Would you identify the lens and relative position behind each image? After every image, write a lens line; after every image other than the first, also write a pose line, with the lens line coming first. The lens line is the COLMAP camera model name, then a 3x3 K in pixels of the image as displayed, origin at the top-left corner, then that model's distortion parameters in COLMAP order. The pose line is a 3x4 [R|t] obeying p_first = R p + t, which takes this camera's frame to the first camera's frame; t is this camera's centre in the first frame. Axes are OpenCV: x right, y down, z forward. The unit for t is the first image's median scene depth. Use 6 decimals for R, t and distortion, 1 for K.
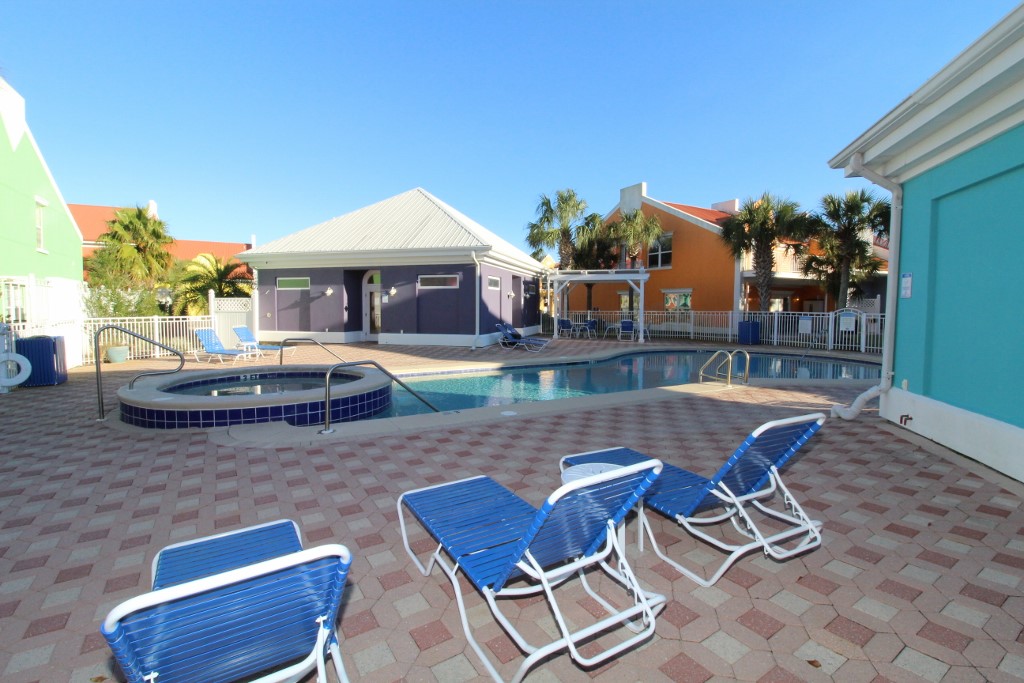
lens RADIAL K [[482.8, 0, 509.1], [0, 482.8, 309.8], [0, 0, 1]] dist [-0.019328, -0.000488]
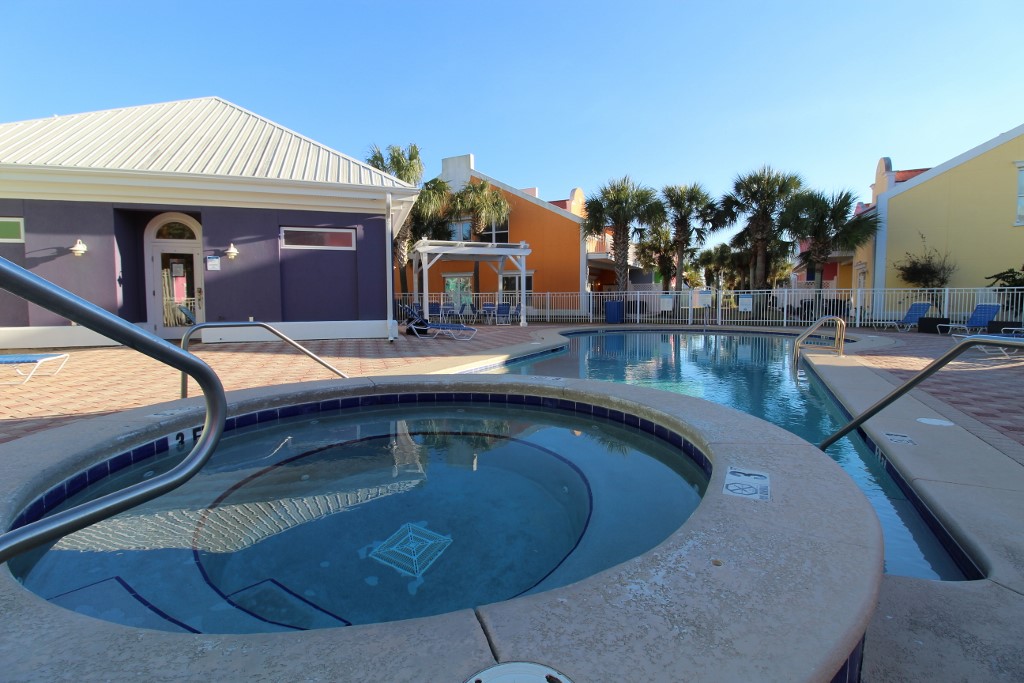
lens RADIAL K [[482.8, 0, 509.1], [0, 482.8, 309.8], [0, 0, 1]] dist [-0.019328, -0.000488]
pose [[0.827828, -0.018708, 0.560670, -0.277836], [0.012879, 0.999814, 0.014345, 0.027620], [-0.560835, -0.004654, 0.827915, 0.316422]]
